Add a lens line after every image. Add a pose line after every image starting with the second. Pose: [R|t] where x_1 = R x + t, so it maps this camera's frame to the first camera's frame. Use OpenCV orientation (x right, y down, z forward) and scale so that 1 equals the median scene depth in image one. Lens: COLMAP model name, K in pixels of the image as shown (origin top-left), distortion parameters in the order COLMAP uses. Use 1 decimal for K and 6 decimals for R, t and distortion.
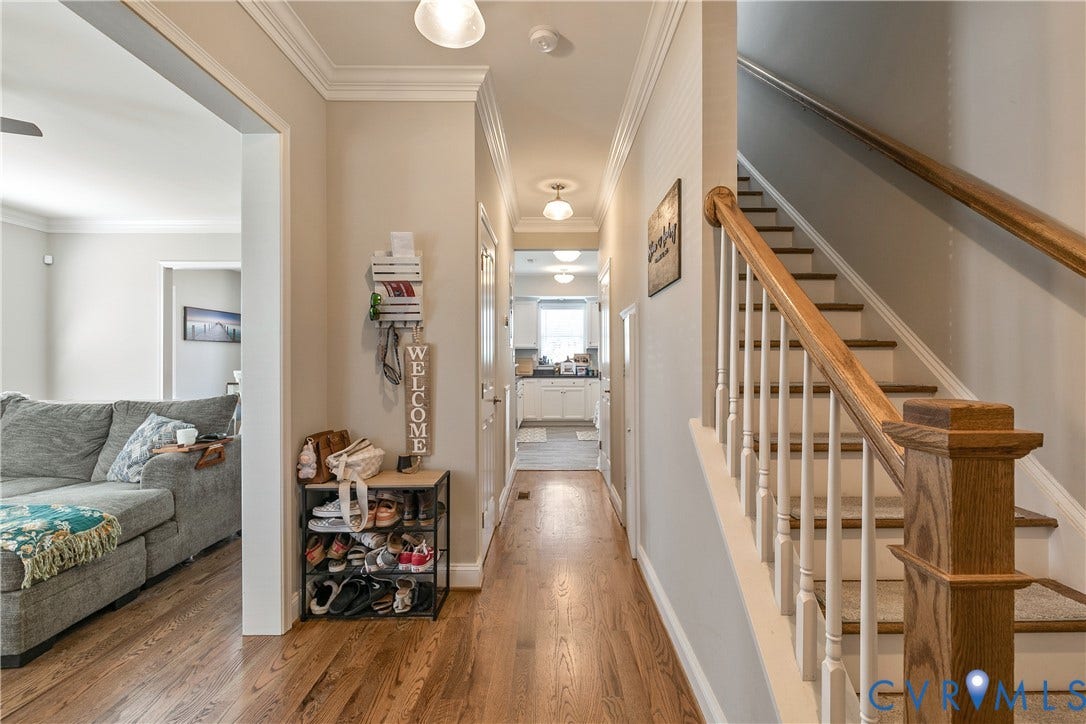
lens RADIAL K [[490.9, 0, 554.8], [0, 490.9, 352.9], [0, 0, 1]] dist [0.004940, -0.001223]
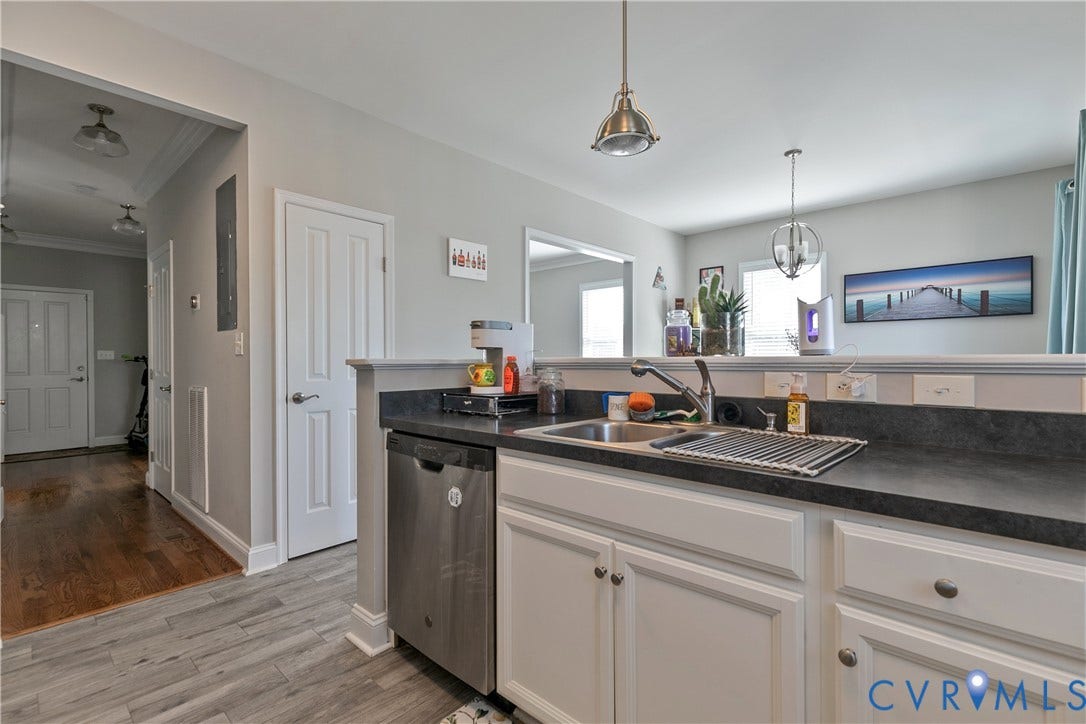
lens RADIAL K [[490.9, 0, 547.5], [0, 490.9, 364.7], [0, 0, 1]] dist [0.004940, -0.001223]
pose [[-0.683442, 0.014626, -0.729858, 0.136628], [0.012086, 0.999889, 0.008720, 0.049923], [0.729904, -0.002861, -0.683543, 2.502097]]
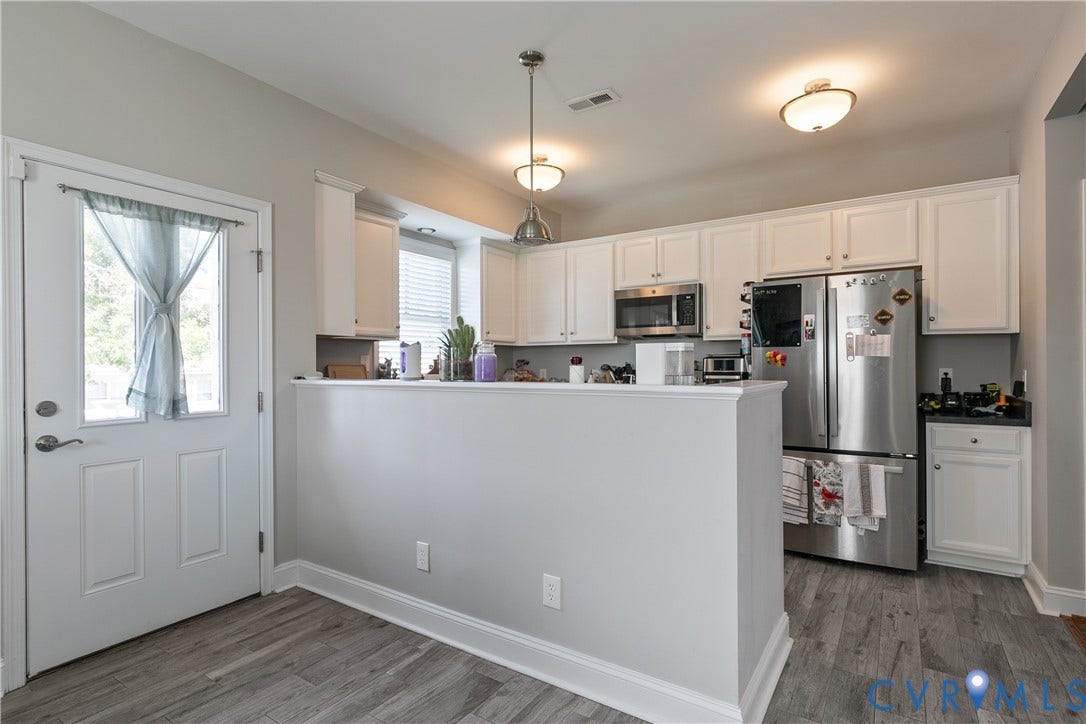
lens RADIAL K [[539.6, 0, 554.1], [0, 539.6, 364.0], [0, 0, 1]] dist [-0.006762, 0.001646]
pose [[0.542907, 0.002470, 0.839789, -0.913176], [-0.005924, 0.999982, 0.000888, 0.024717], [-0.839772, -0.005457, 0.542912, 1.774315]]
